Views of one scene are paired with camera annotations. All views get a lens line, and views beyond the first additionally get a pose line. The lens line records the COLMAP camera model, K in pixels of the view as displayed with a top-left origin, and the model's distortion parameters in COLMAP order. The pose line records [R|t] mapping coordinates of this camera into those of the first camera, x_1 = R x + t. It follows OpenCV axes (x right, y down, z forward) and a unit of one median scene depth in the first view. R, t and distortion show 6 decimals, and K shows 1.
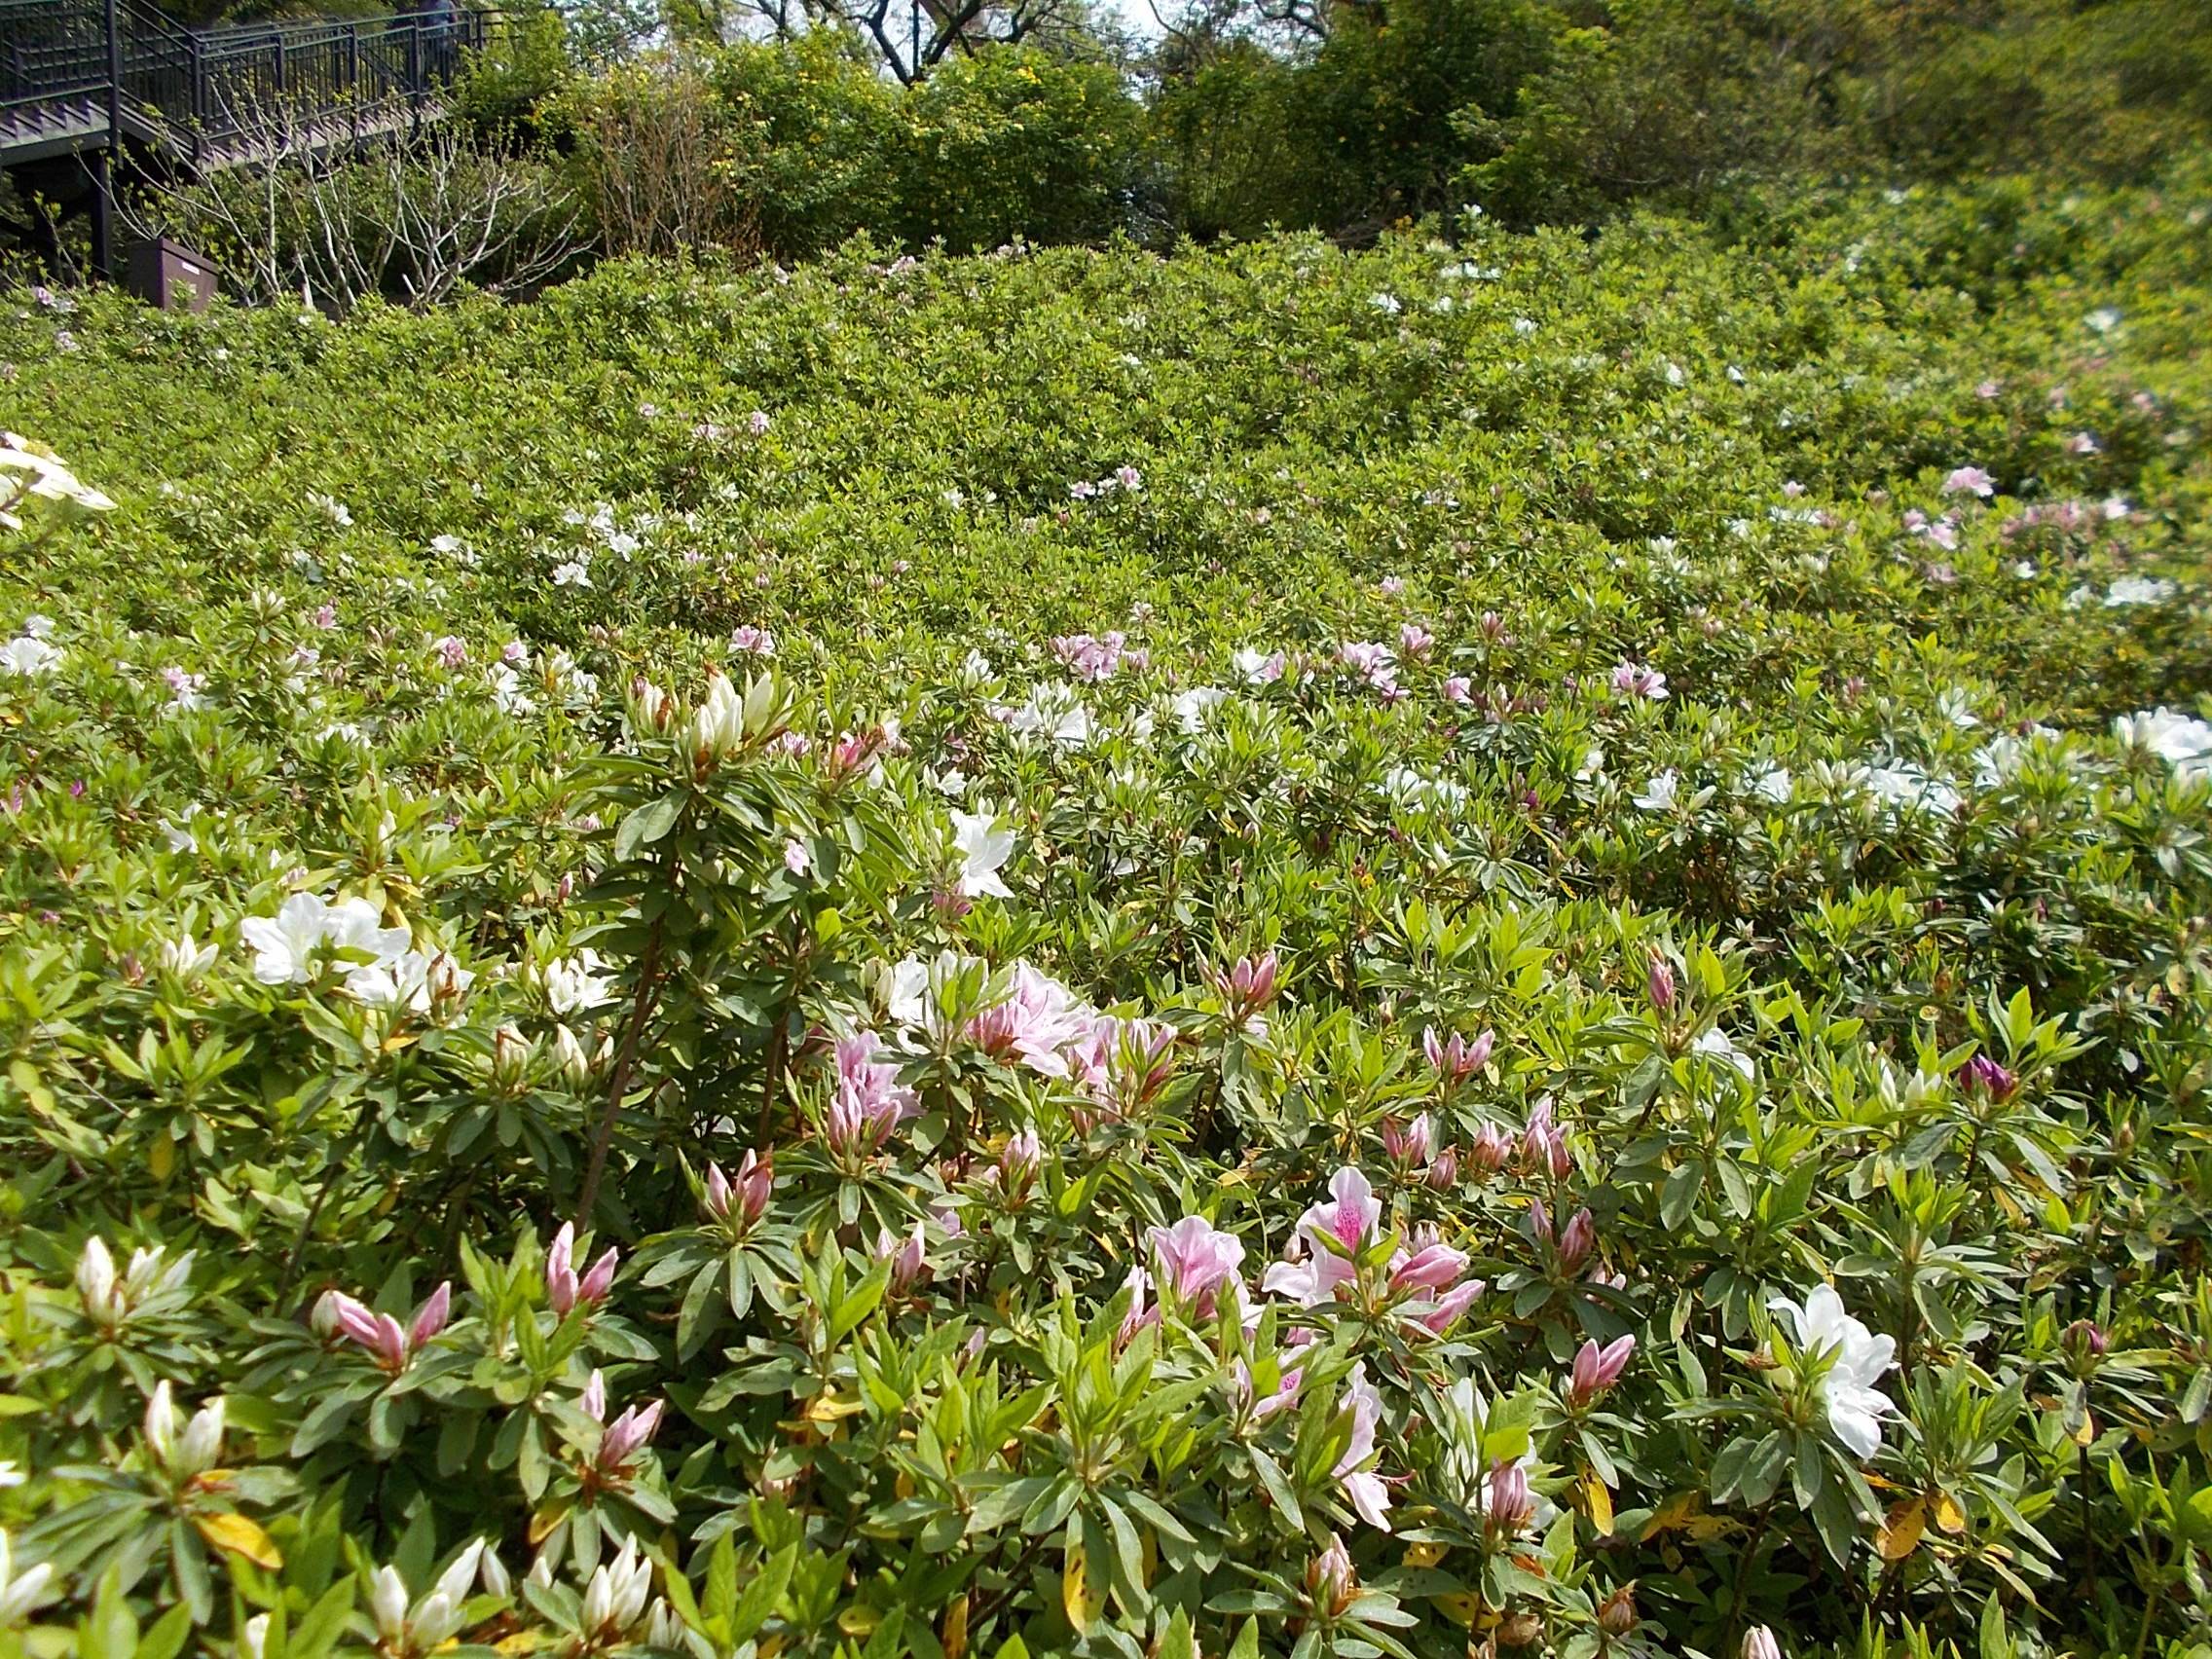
lens RADIAL K [[1646.8, 0, 1106.0], [0, 1646.8, 829.5], [0, 0, 1]] dist [-0.002916, -0.007483]
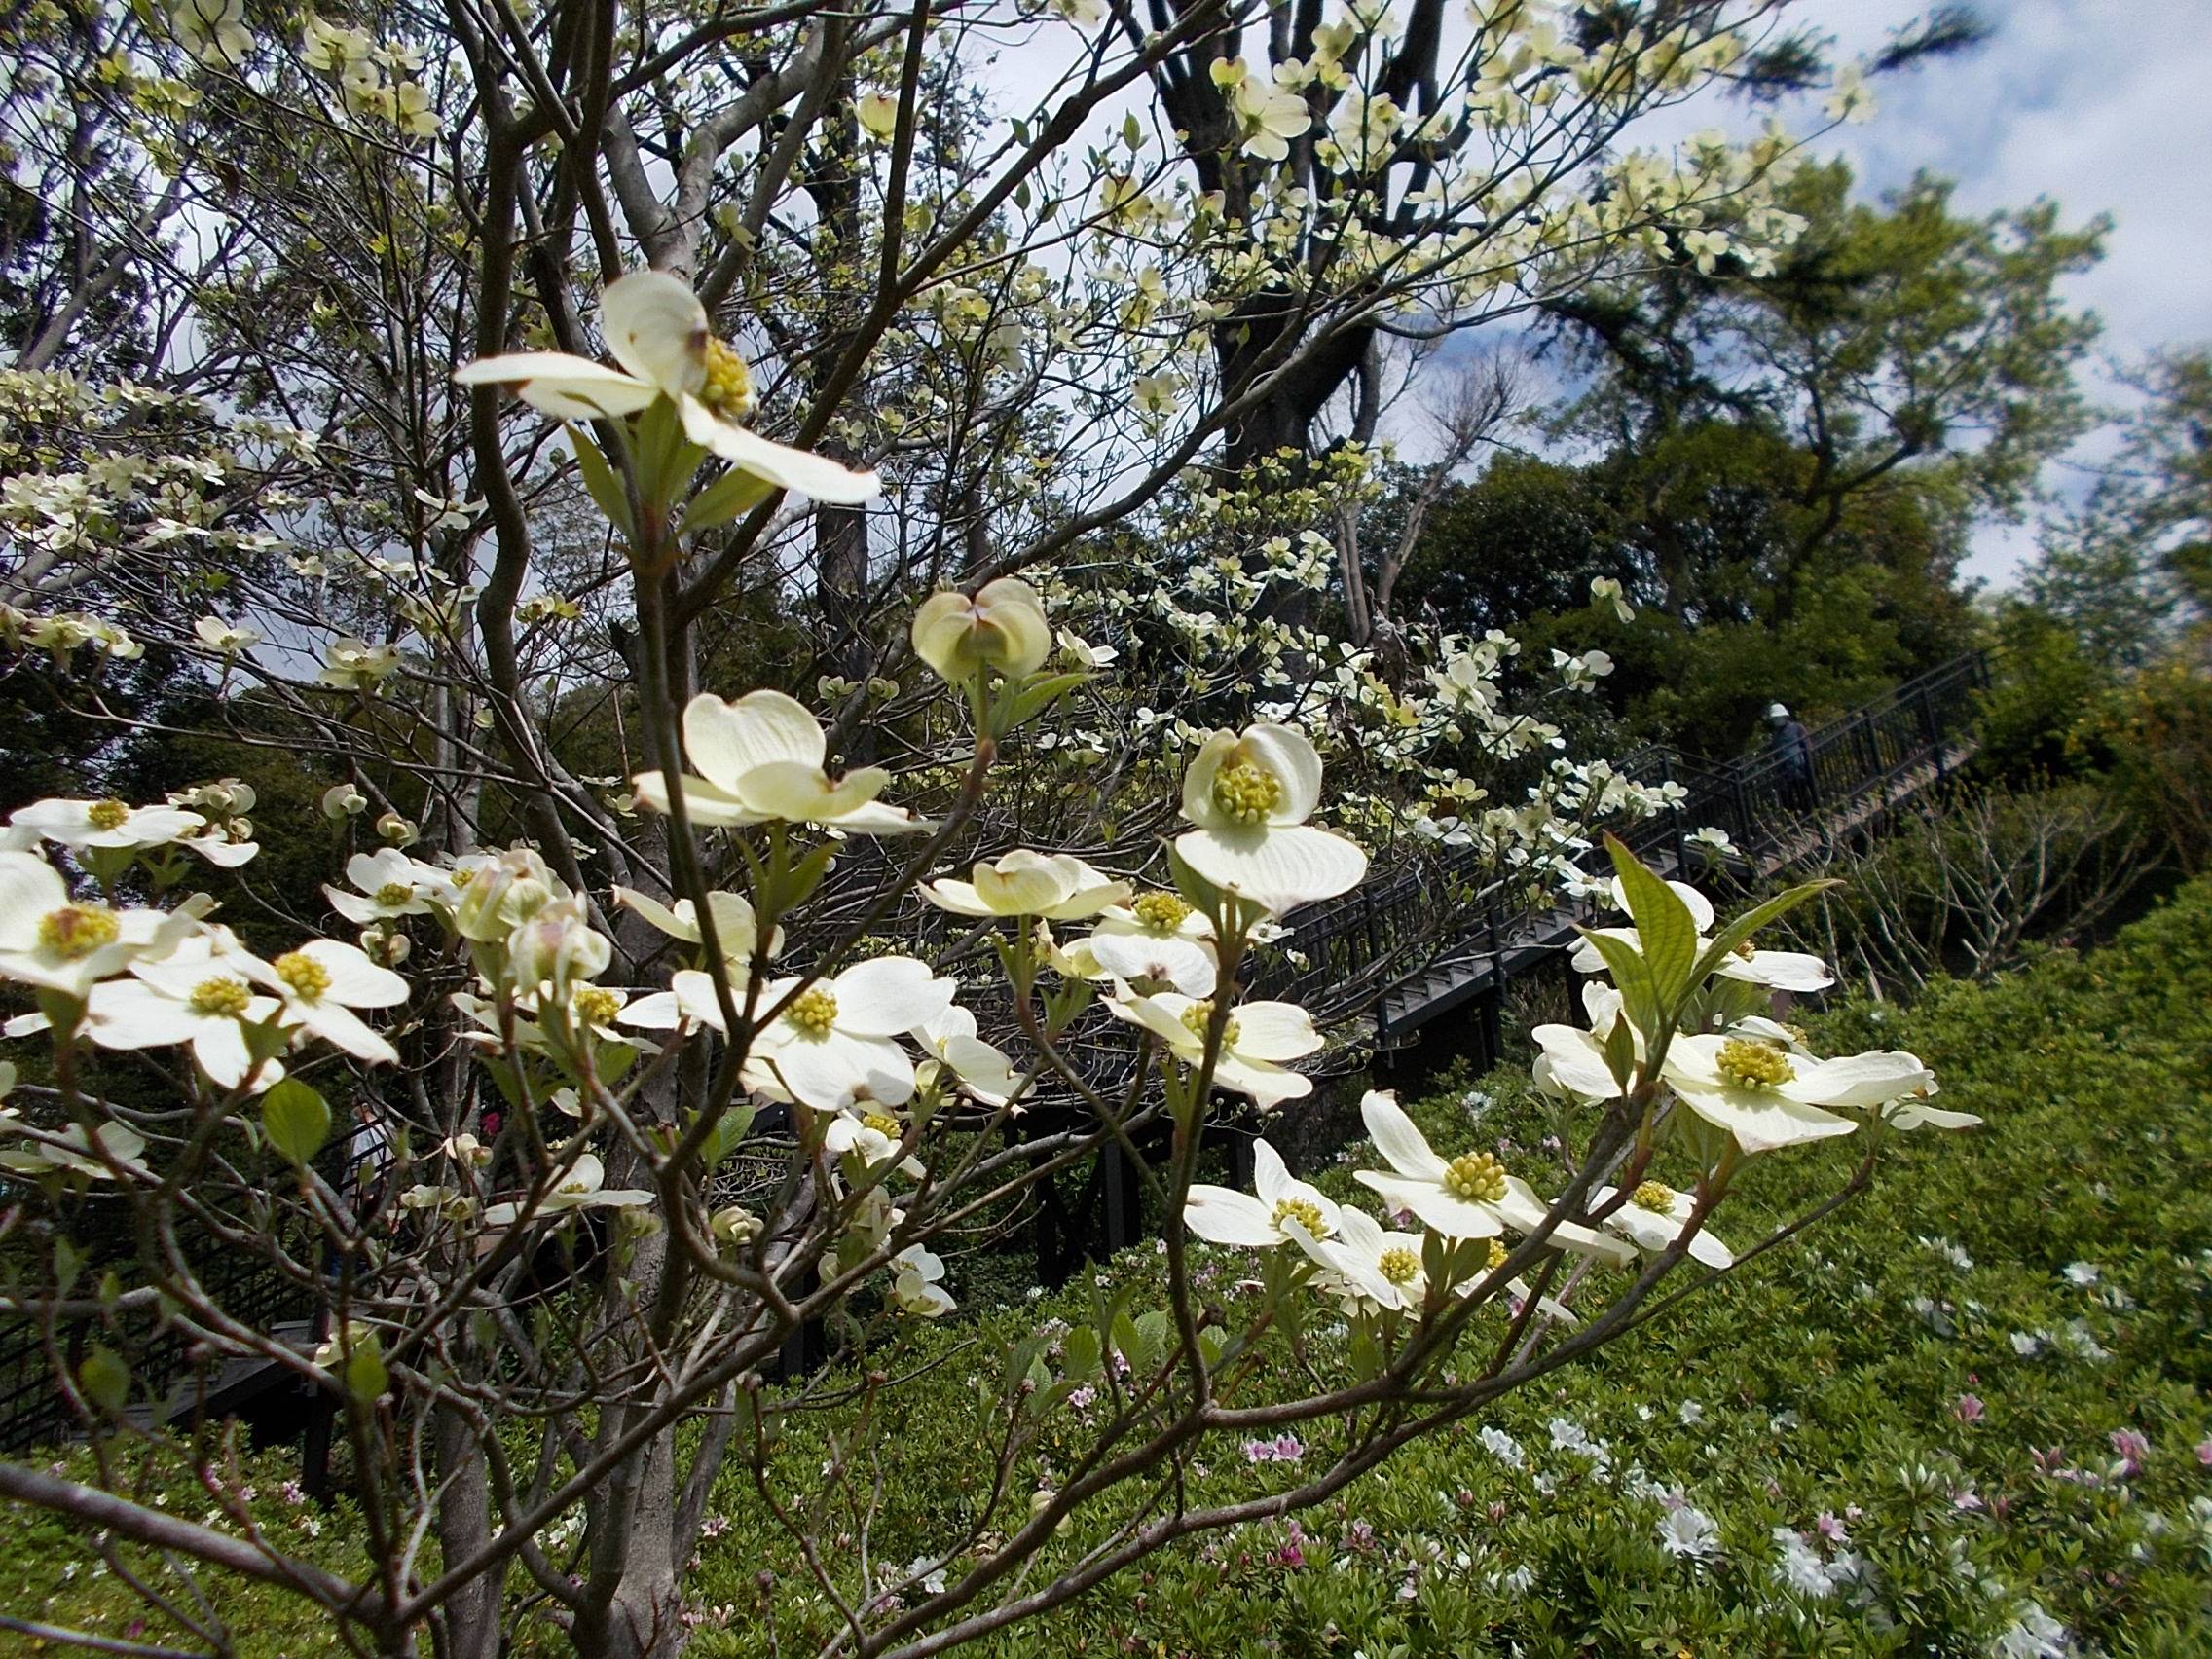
lens RADIAL K [[1646.8, 0, 1106.0], [0, 1646.8, 829.5], [0, 0, 1]] dist [-0.002916, -0.007483]
pose [[0.620100, -0.288348, -0.729611, -0.009406], [0.000463, 0.930140, -0.367206, -0.044908], [0.784523, 0.227367, 0.576913, 0.017927]]
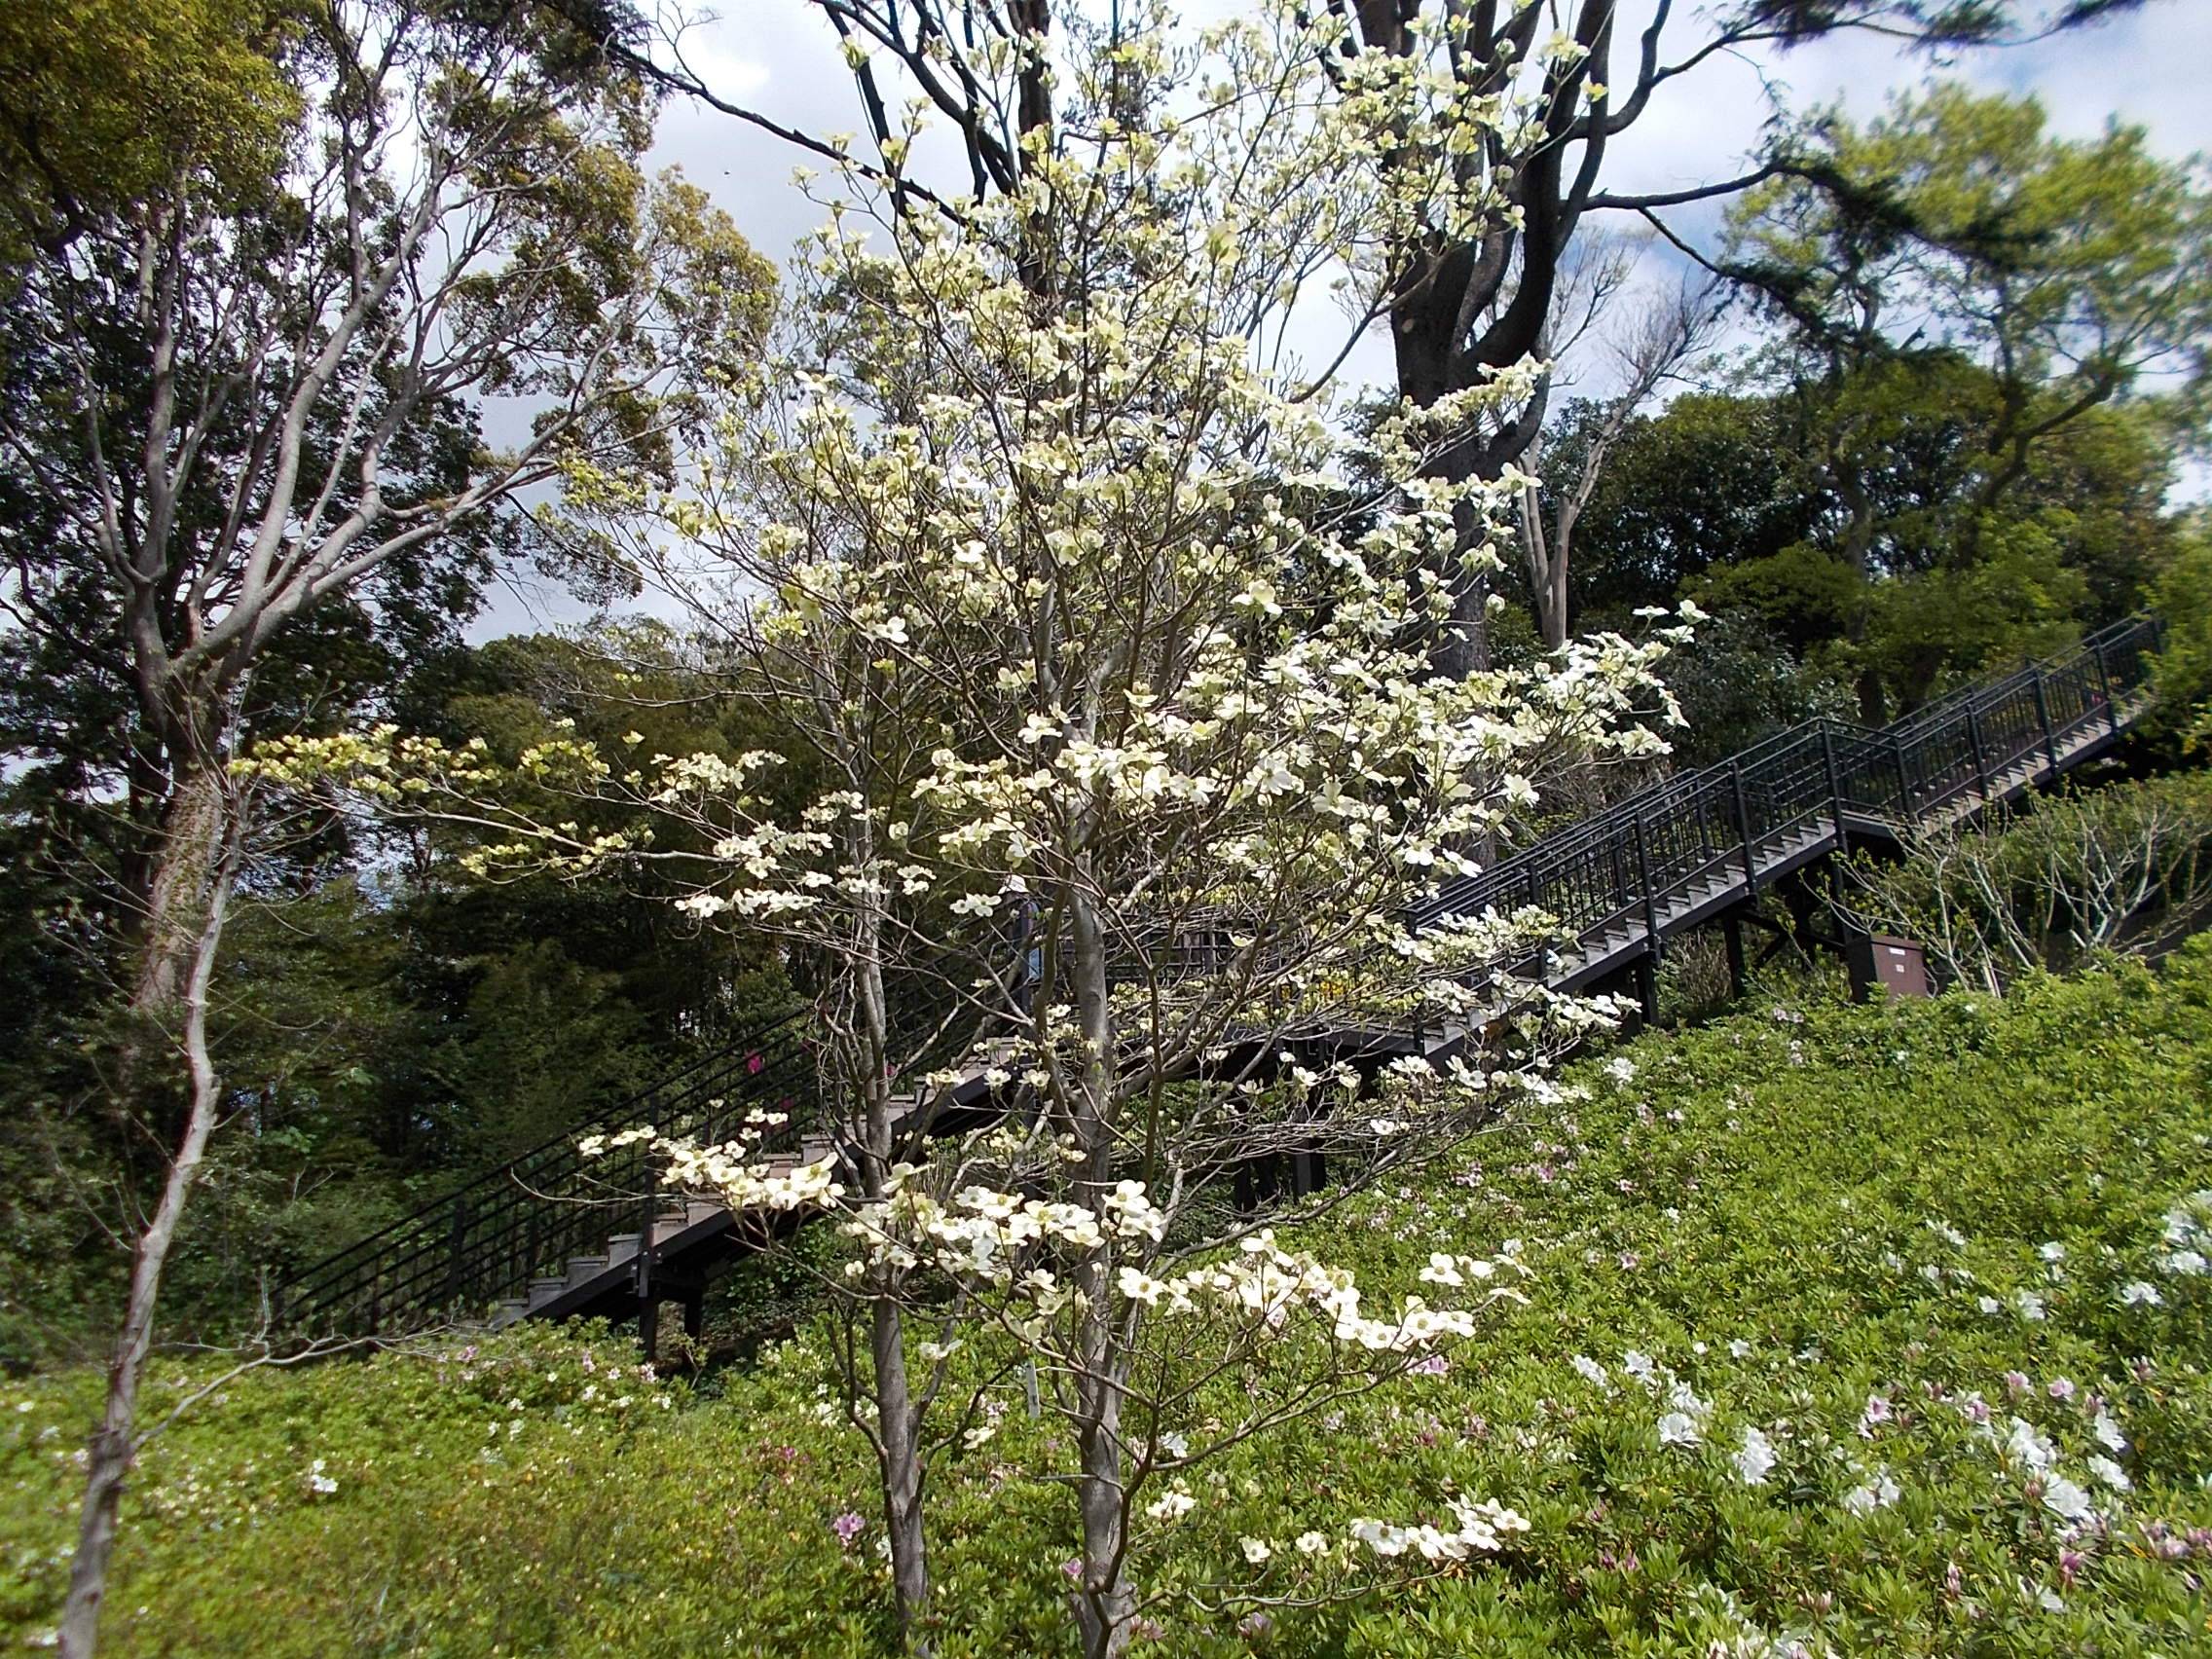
lens RADIAL K [[1646.8, 0, 1106.0], [0, 1646.8, 829.5], [0, 0, 1]] dist [-0.002916, -0.007483]
pose [[0.532363, -0.252860, -0.807868, 0.155051], [-0.028757, 0.948392, -0.315794, -0.044885], [0.846028, 0.191349, 0.497617, -0.115898]]
